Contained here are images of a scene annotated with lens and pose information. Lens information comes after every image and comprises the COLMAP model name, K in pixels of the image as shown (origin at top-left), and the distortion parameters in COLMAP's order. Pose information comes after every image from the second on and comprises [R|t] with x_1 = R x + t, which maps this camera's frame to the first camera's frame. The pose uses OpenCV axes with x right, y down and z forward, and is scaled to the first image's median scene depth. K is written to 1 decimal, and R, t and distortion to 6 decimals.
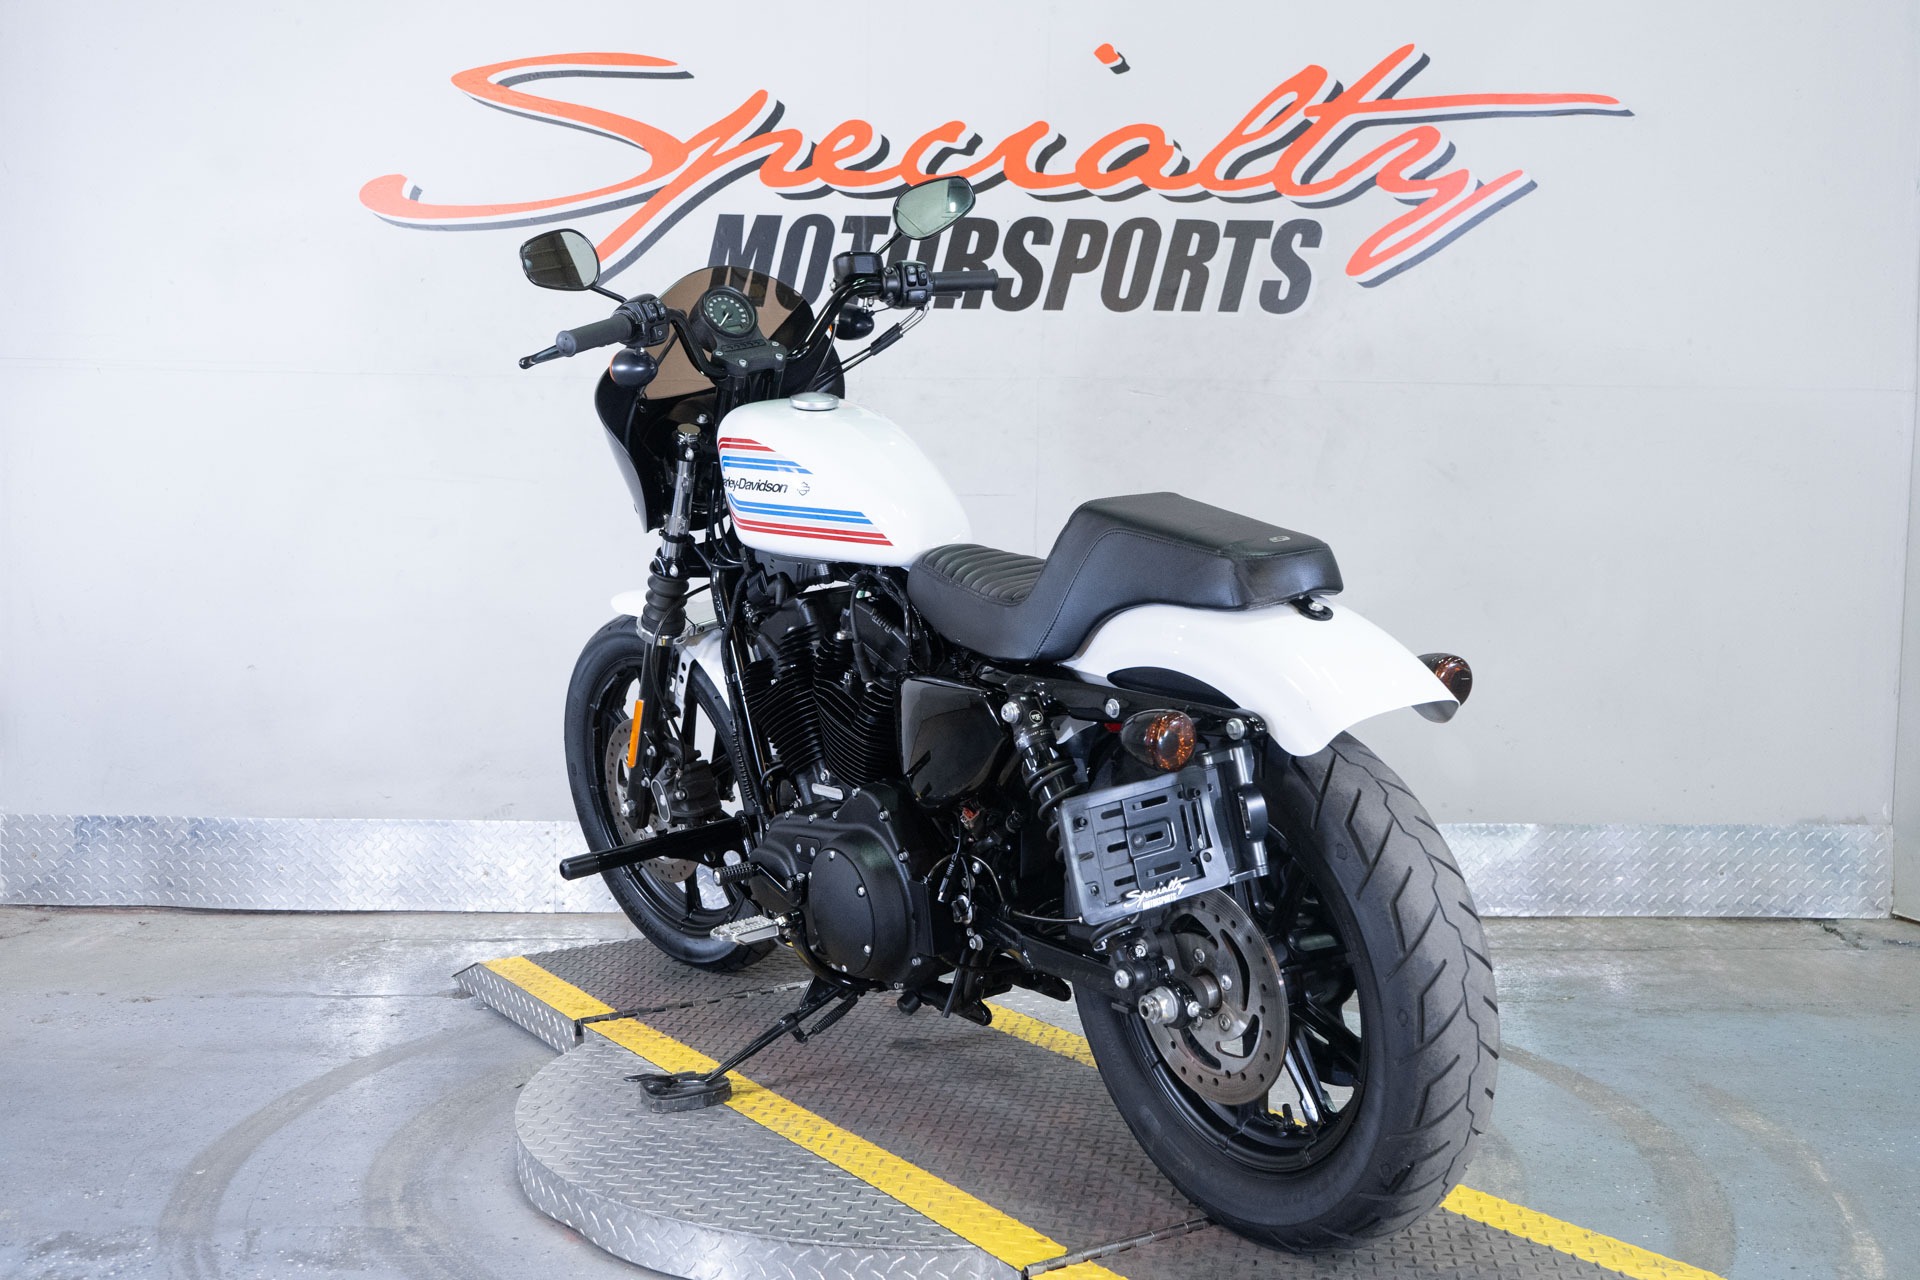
lens RADIAL K [[1978.8, 0, 960.0], [0, 1978.8, 640.0], [0, 0, 1]] dist [-0.007036, 0.021337]
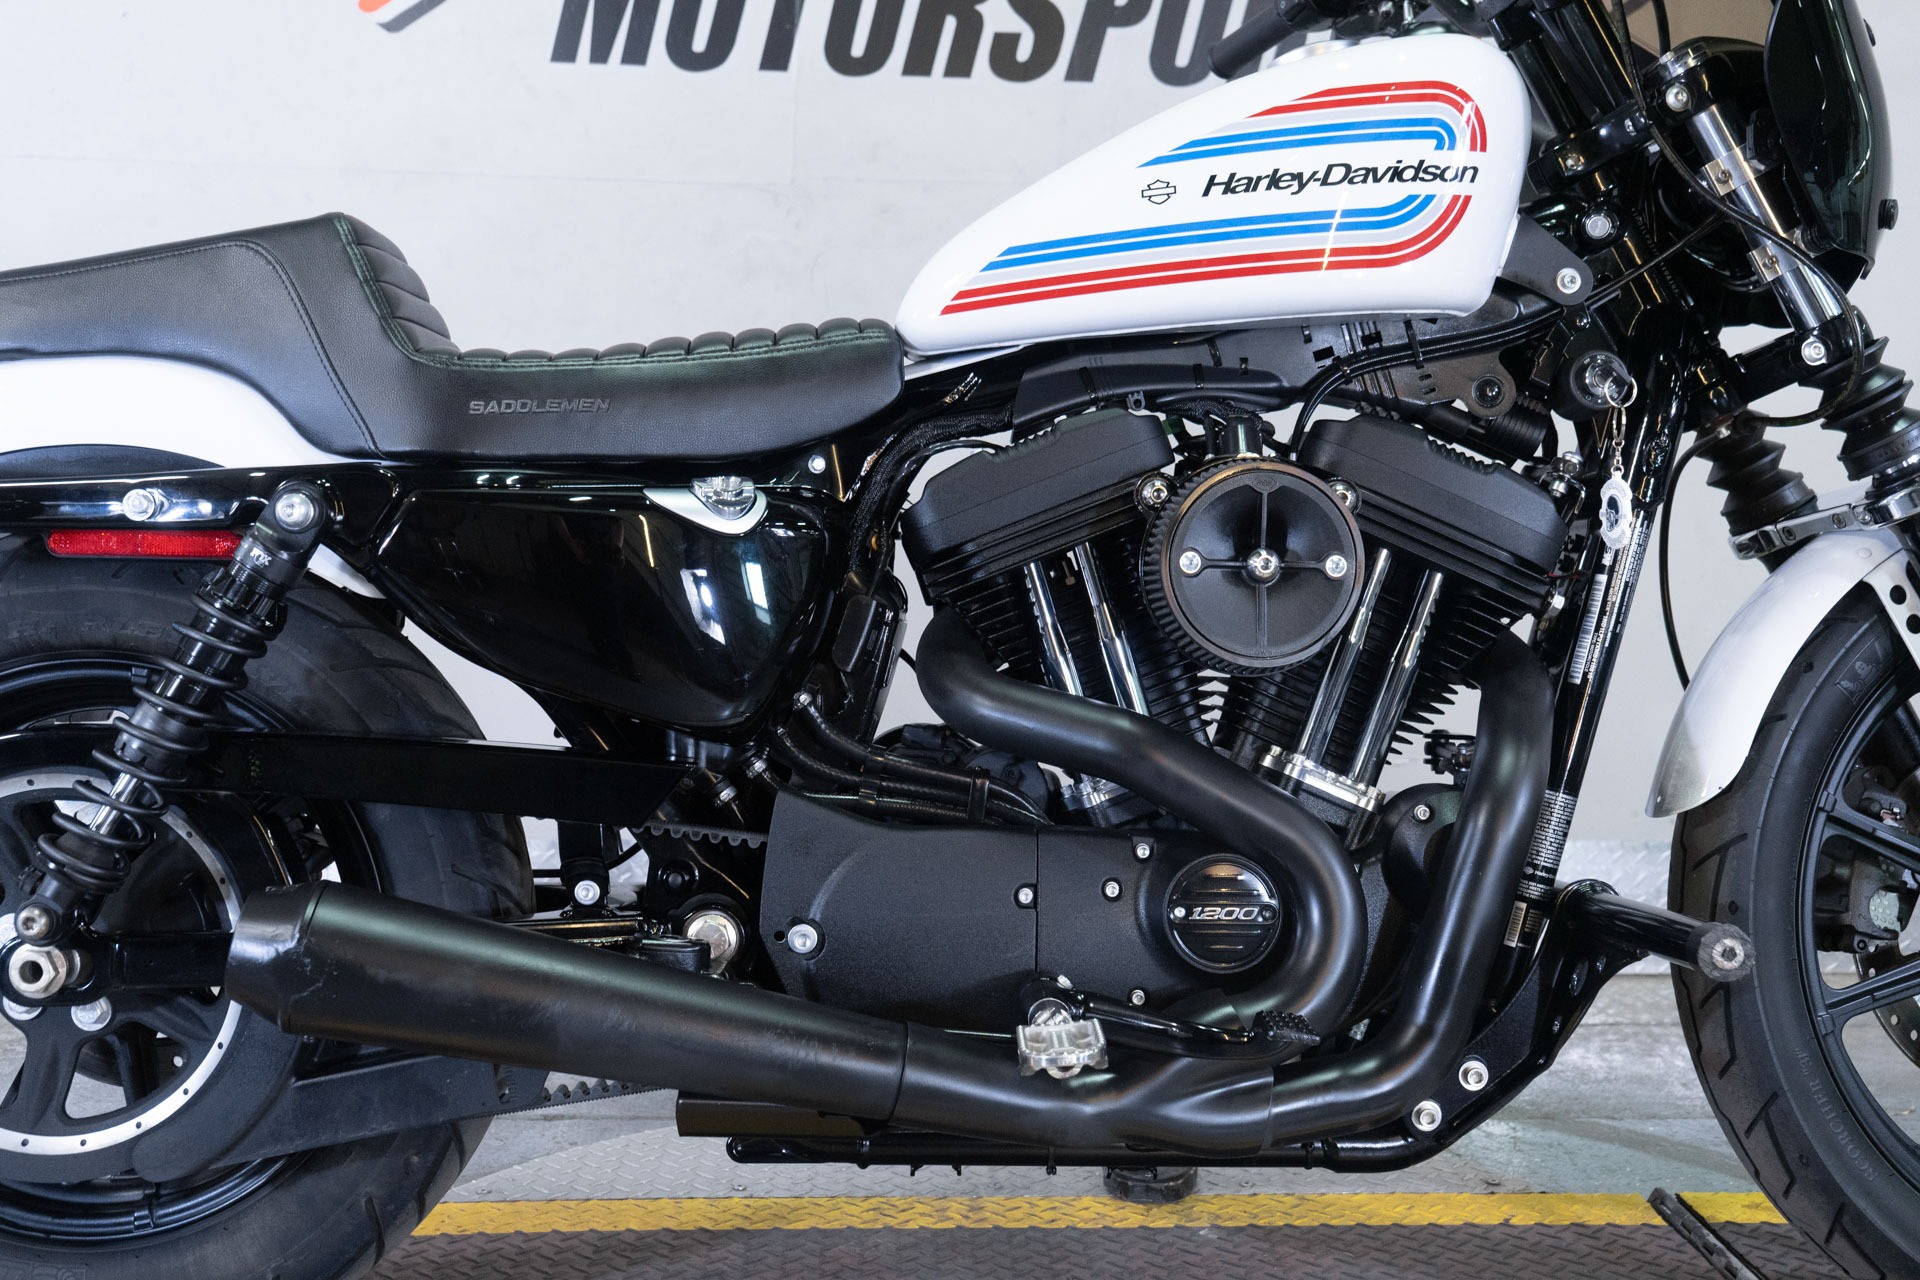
lens RADIAL K [[2108.3, 0, 960.0], [0, 2108.3, 640.0], [0, 0, 1]] dist [-0.016763, -0.000616]
pose [[0.997658, 0.005912, 0.068146, -0.041533], [-0.005891, 0.999983, -0.000510, 0.024872], [-0.068147, 0.000108, 0.997675, 0.285447]]
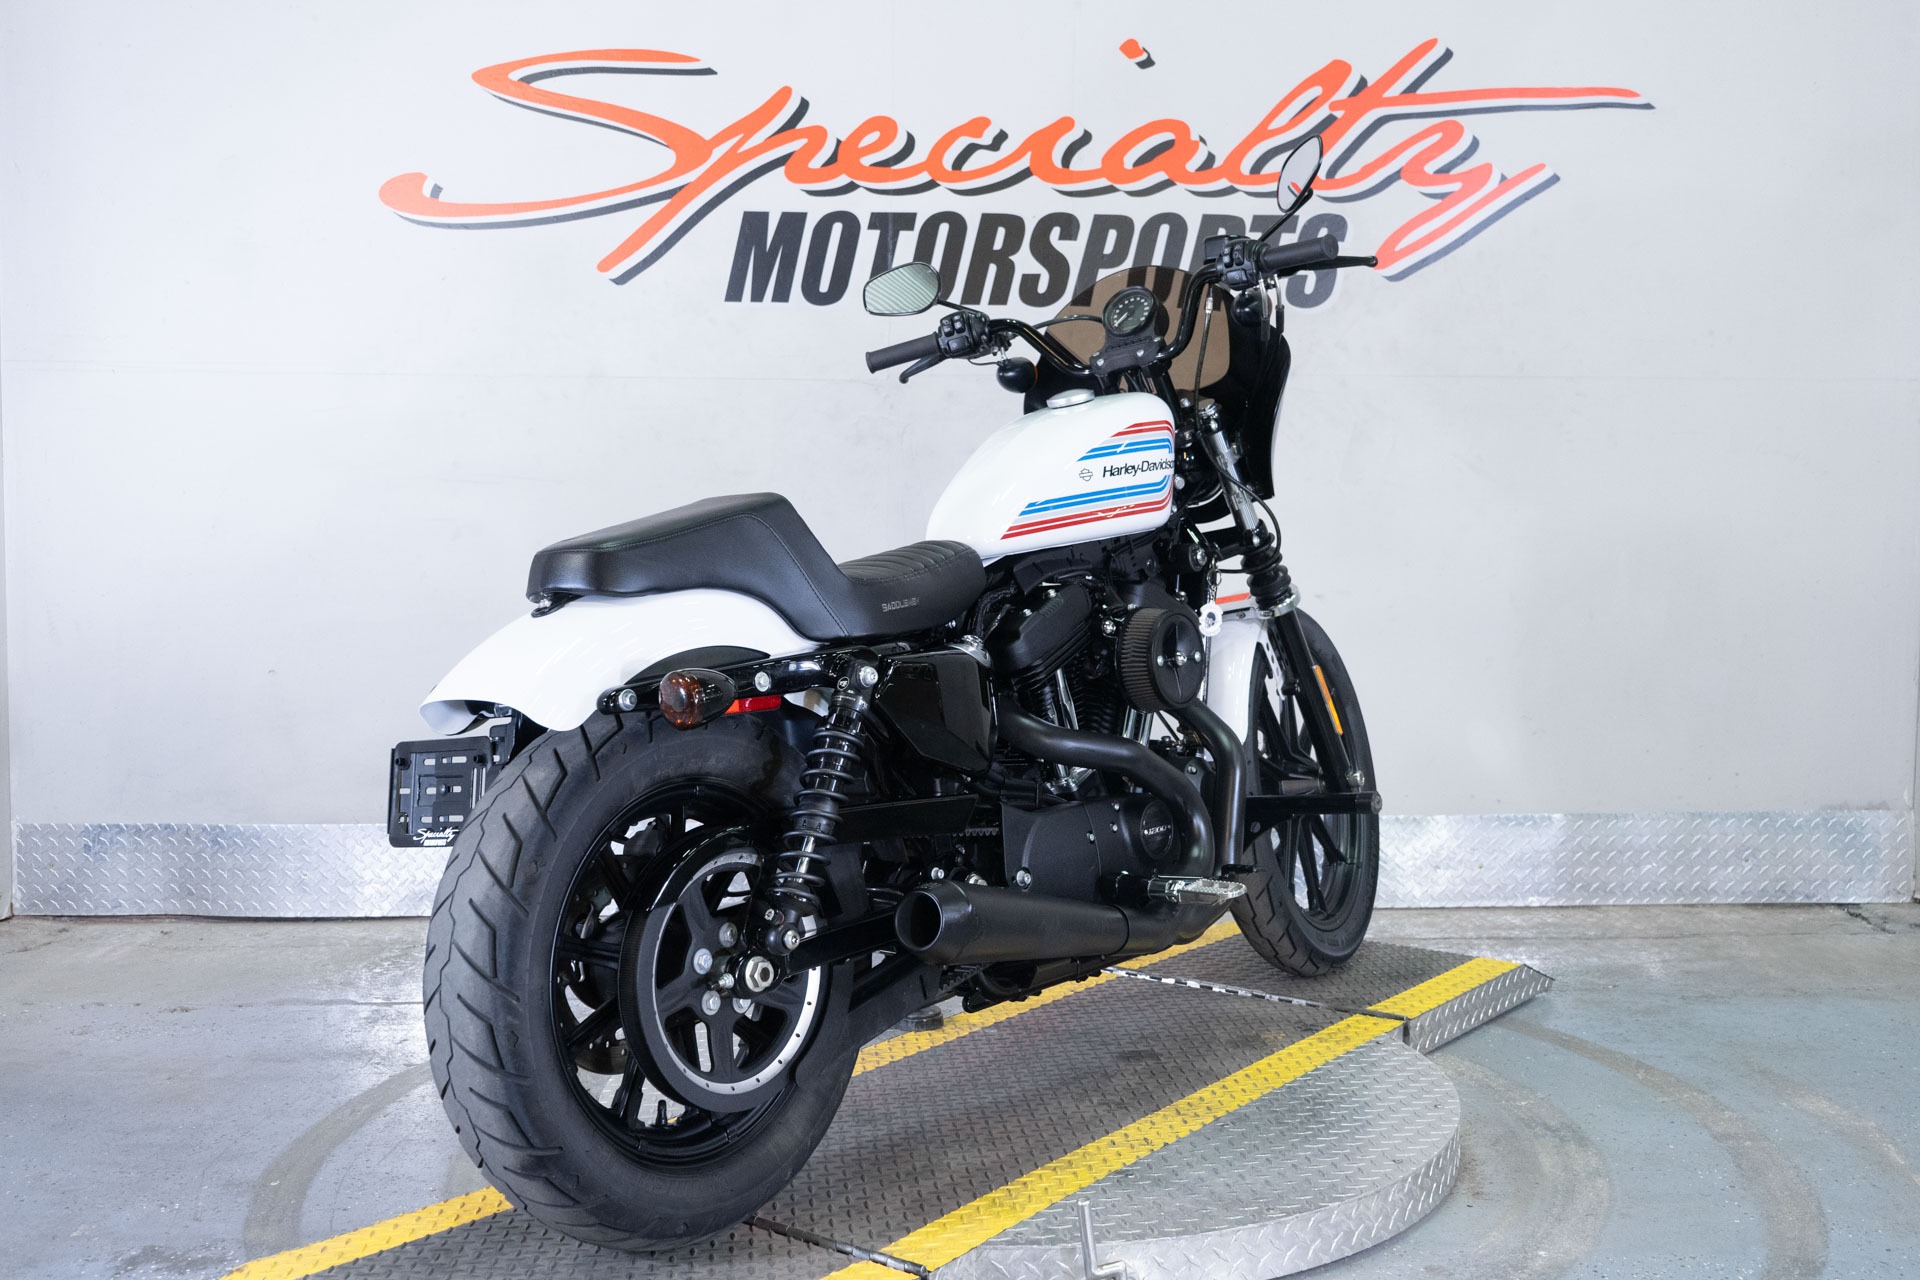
lens RADIAL K [[1978.8, 0, 960.0], [0, 1978.8, 640.0], [0, 0, 1]] dist [-0.007036, 0.021337]
pose [[0.999588, -0.010563, 0.026681, -0.042255], [0.010526, 0.999943, 0.001504, -0.000057], [-0.026695, -0.001223, 0.999643, 0.002590]]
